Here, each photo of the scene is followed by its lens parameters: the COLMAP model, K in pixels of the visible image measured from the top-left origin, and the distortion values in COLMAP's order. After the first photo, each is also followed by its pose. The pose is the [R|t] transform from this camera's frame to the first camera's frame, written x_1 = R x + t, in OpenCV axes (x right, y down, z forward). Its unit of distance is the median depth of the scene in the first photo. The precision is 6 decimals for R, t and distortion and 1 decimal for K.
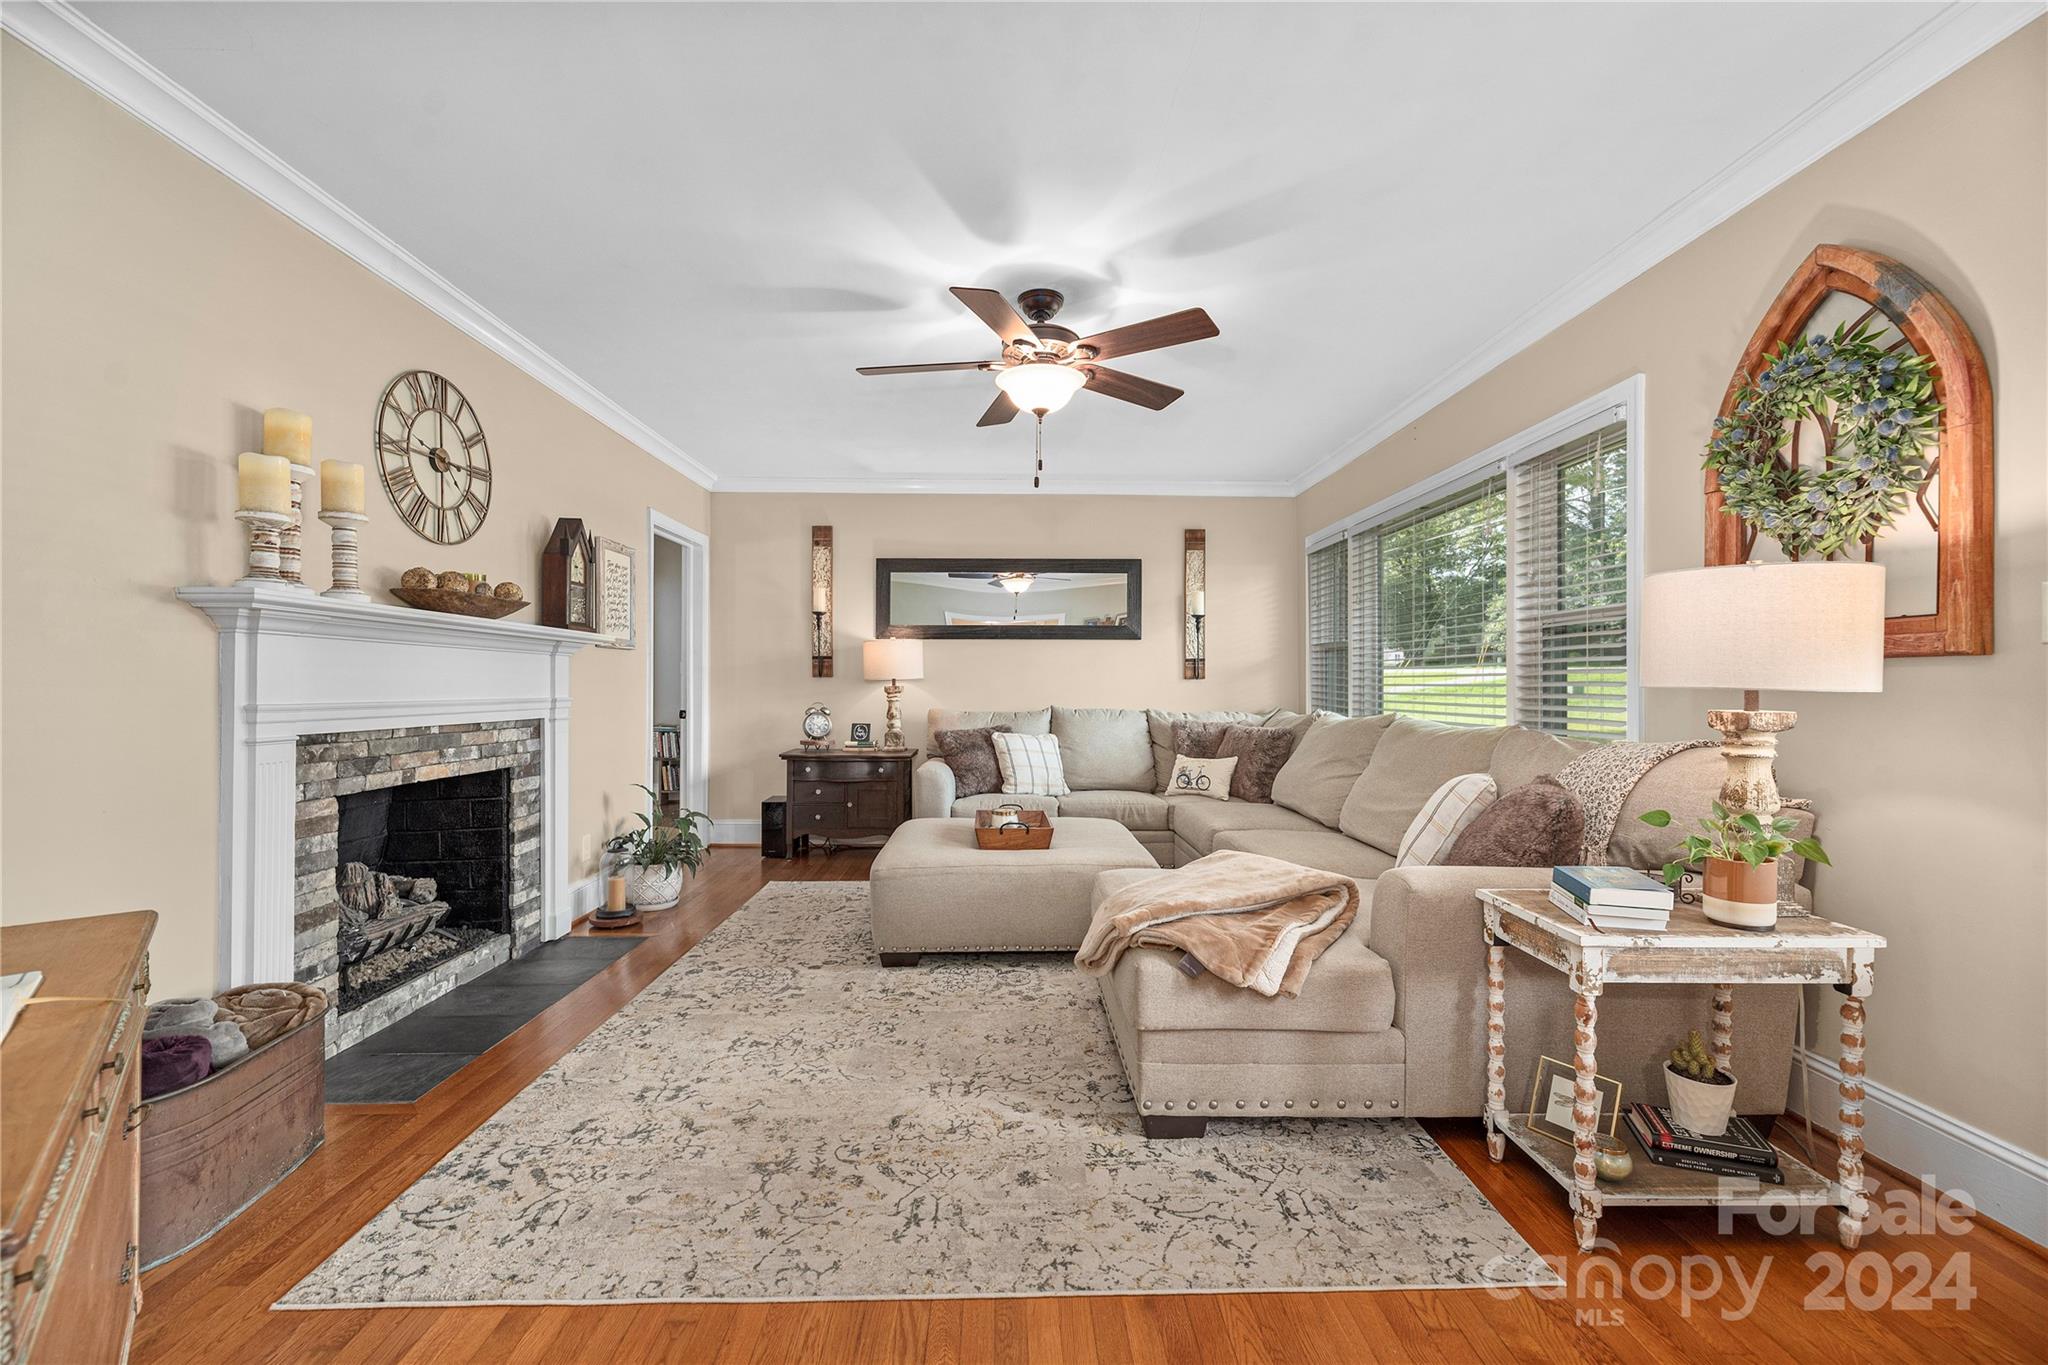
lens RADIAL K [[847.7, 0, 1034.9], [0, 847.7, 680.8], [0, 0, 1]] dist [0.001648, -0.000183]
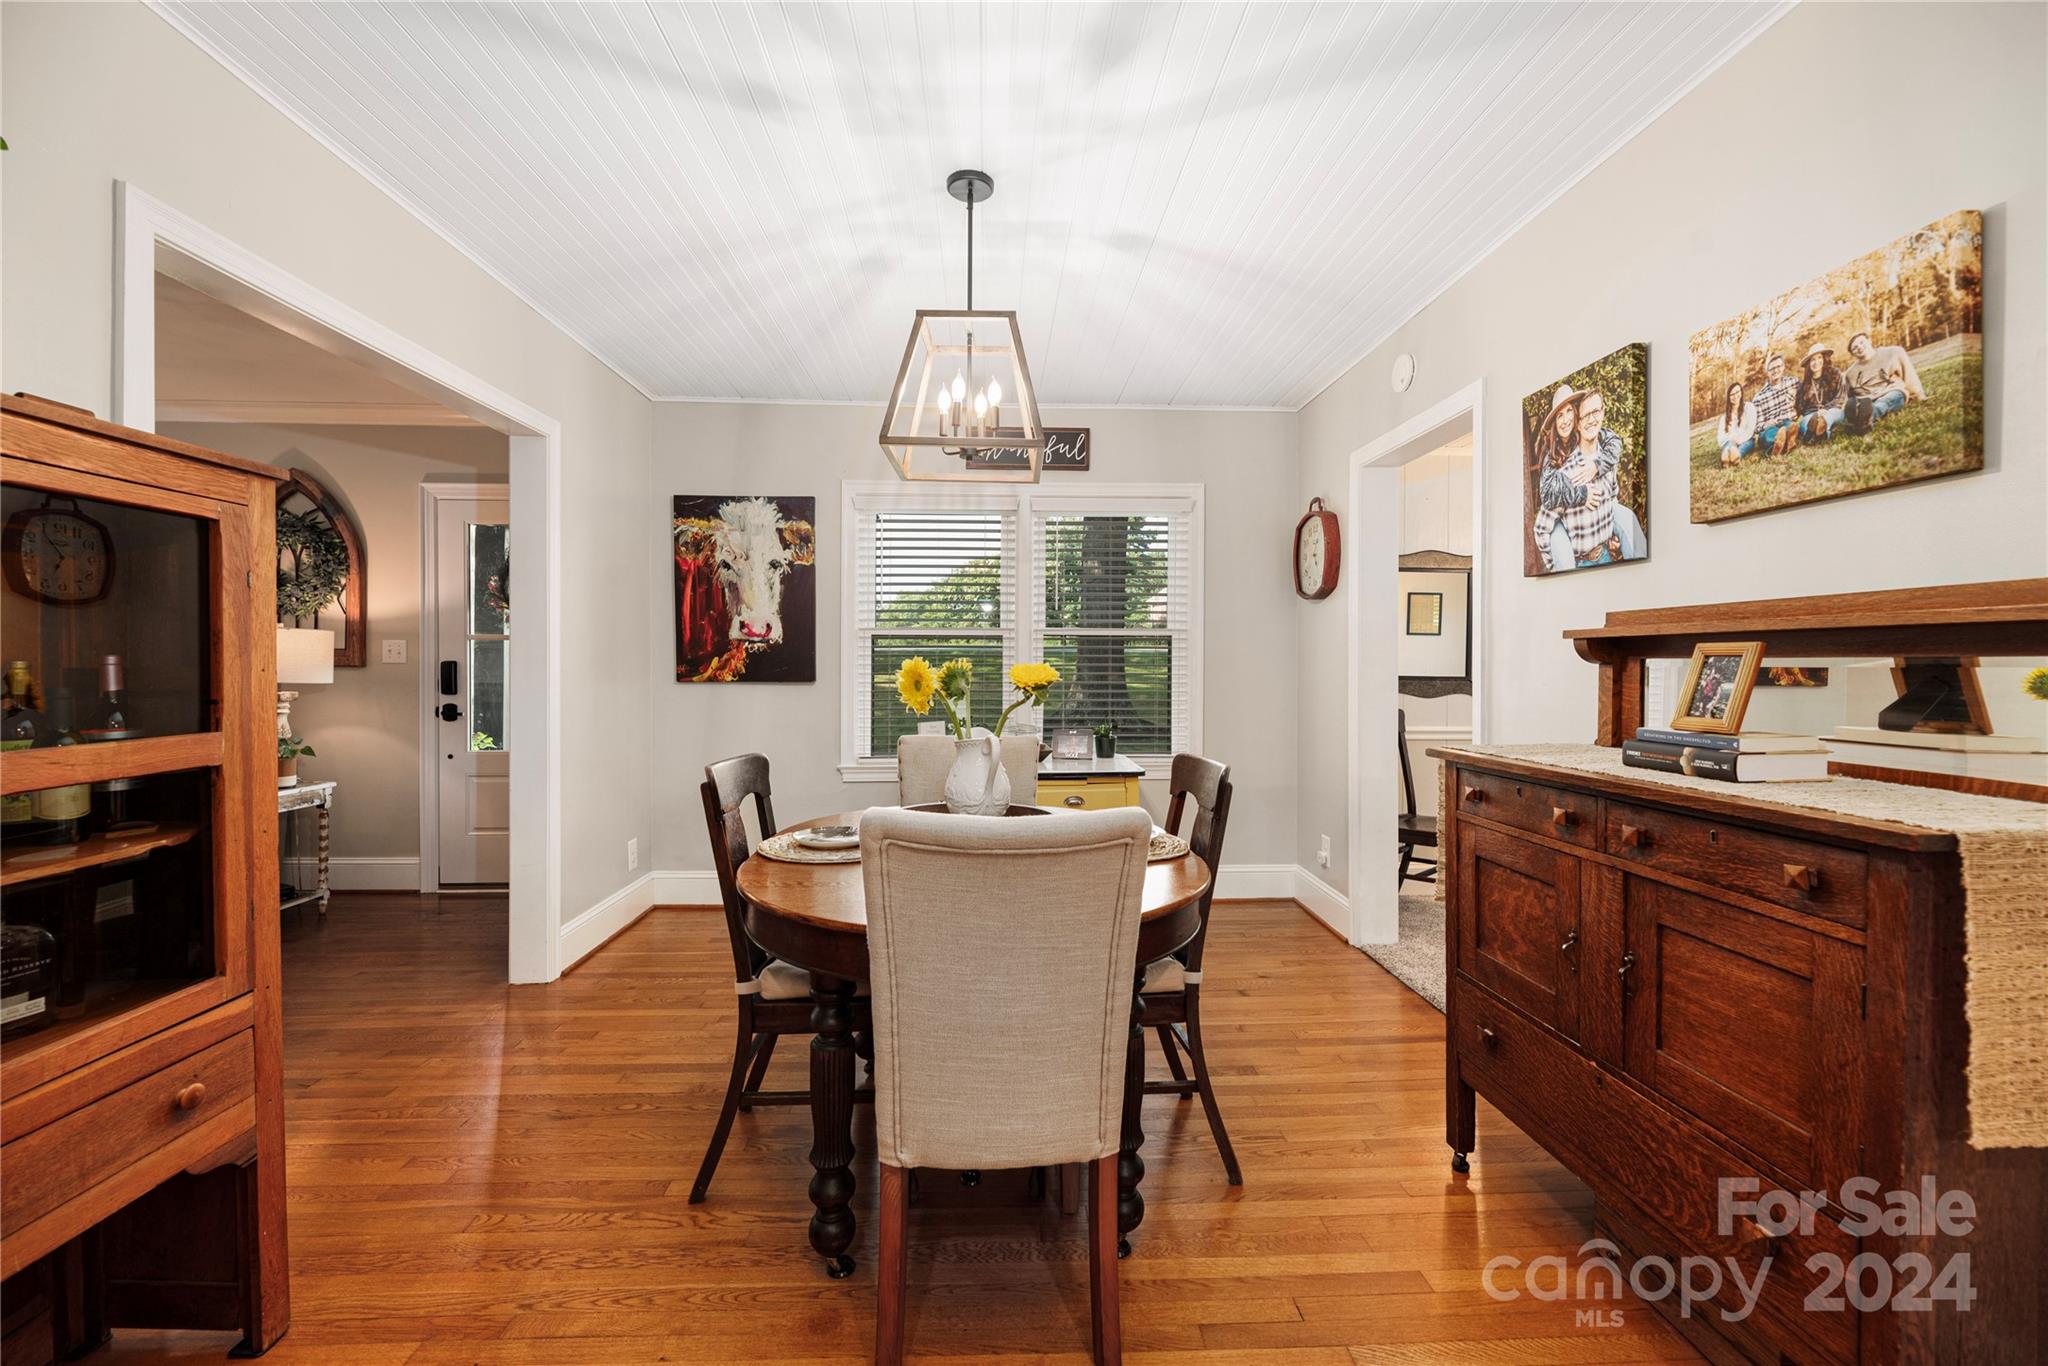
lens RADIAL K [[847.7, 0, 1035.4], [0, 847.7, 672.2], [0, 0, 1]] dist [0.001648, -0.000183]
pose [[-0.017629, -0.007227, 0.999818, -0.972111], [-0.005049, 0.999962, 0.007139, -0.029614], [-0.999832, -0.004923, -0.017665, -0.641739]]
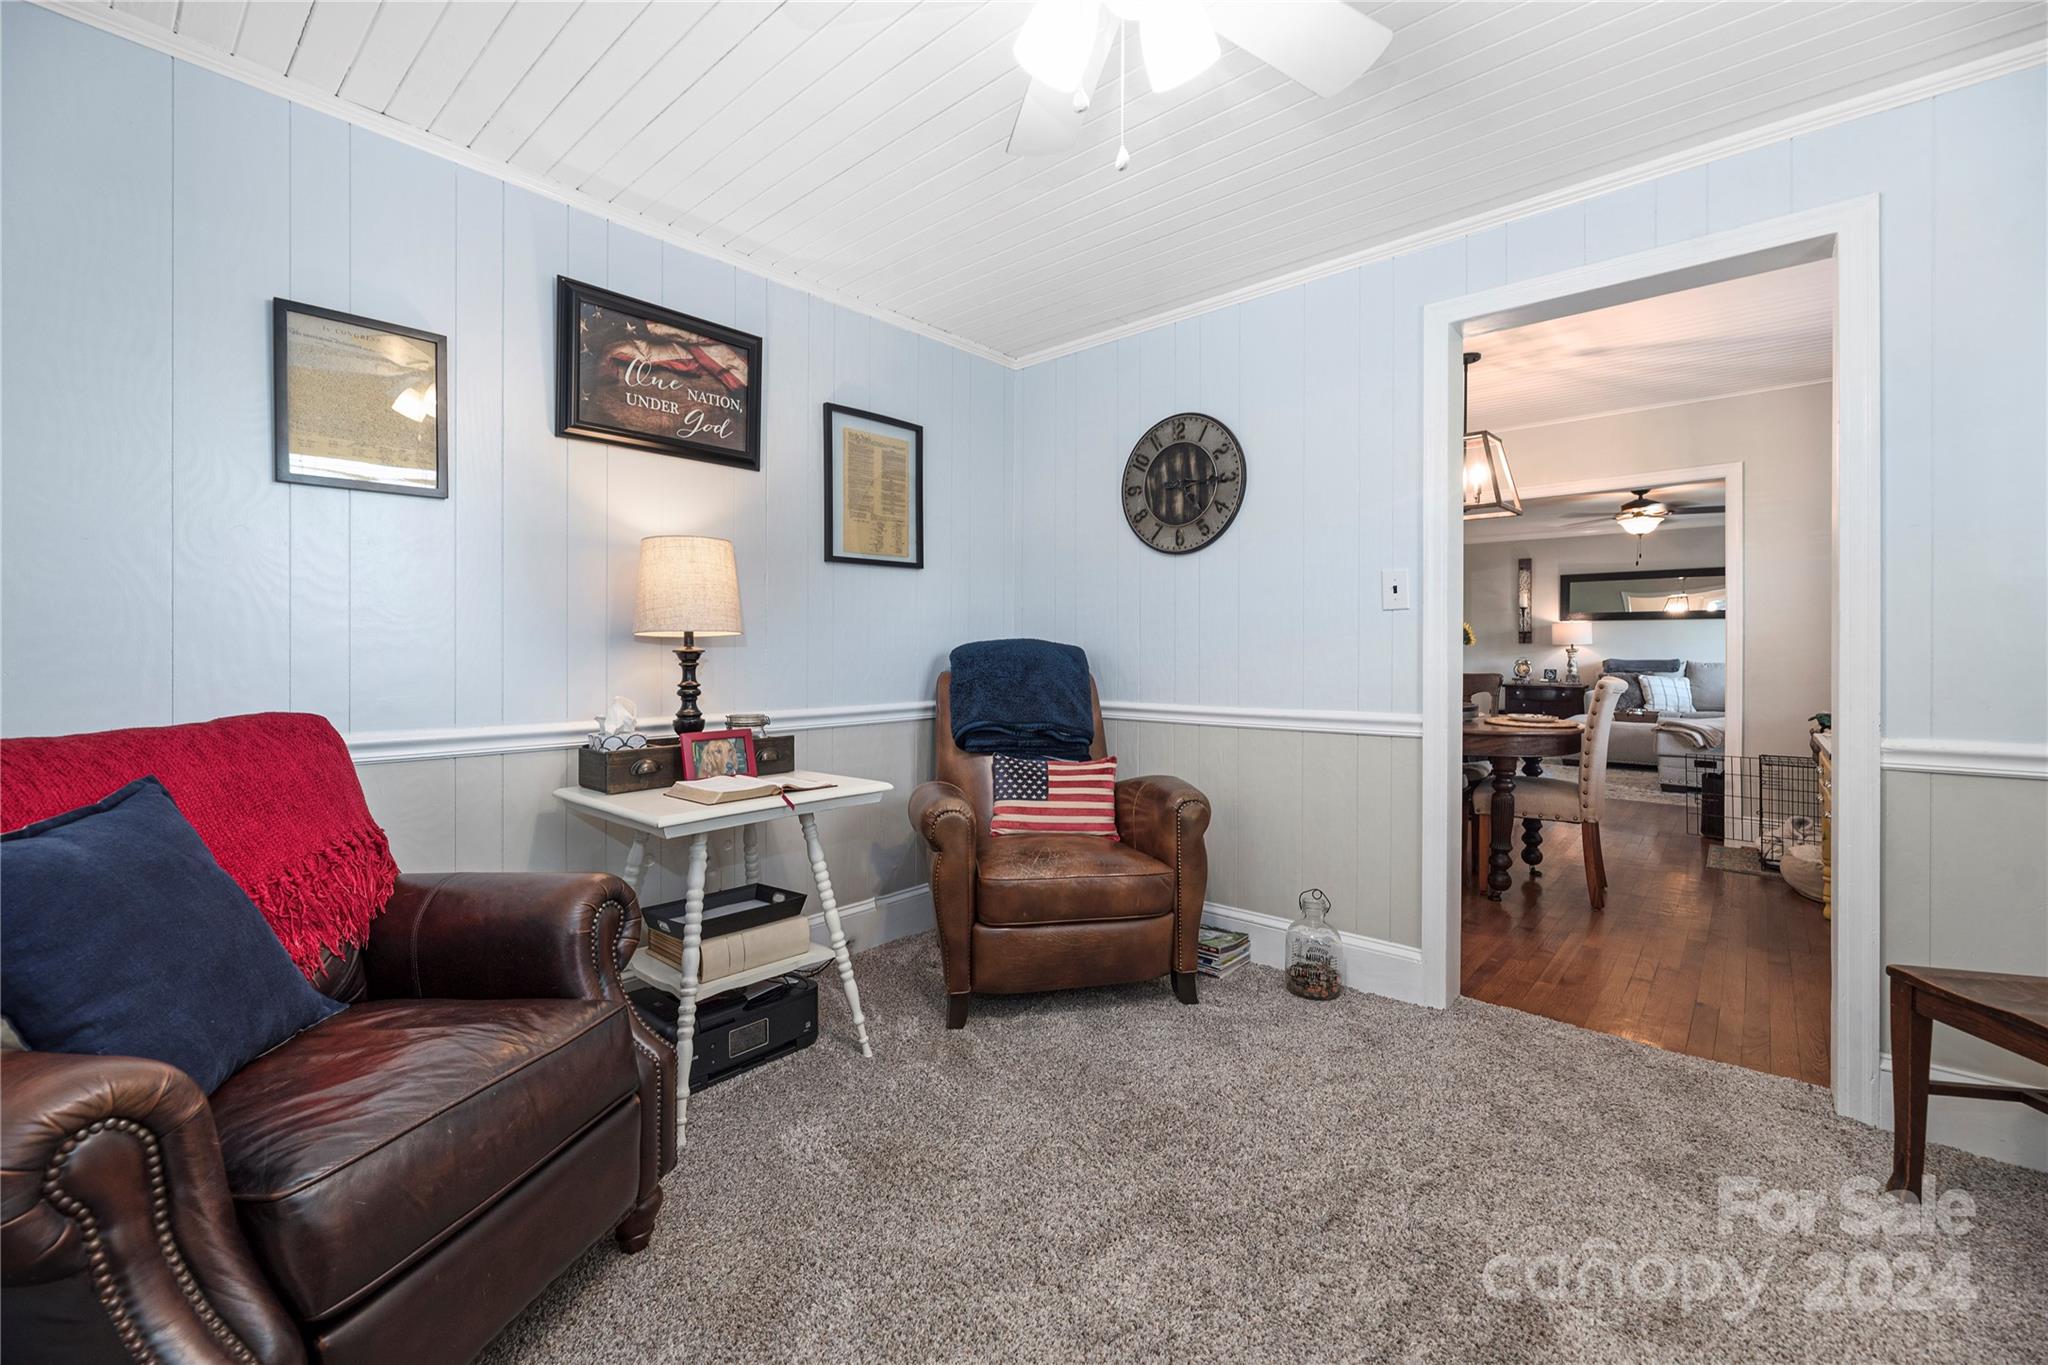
lens RADIAL K [[847.7, 0, 1011.0], [0, 847.7, 648.3], [0, 0, 1]] dist [0.001648, -0.000183]
pose [[0.720549, -0.001609, -0.693402, 0.449189], [0.004251, 0.999989, 0.002097, -0.005213], [0.693391, -0.004458, 0.720548, -2.246384]]
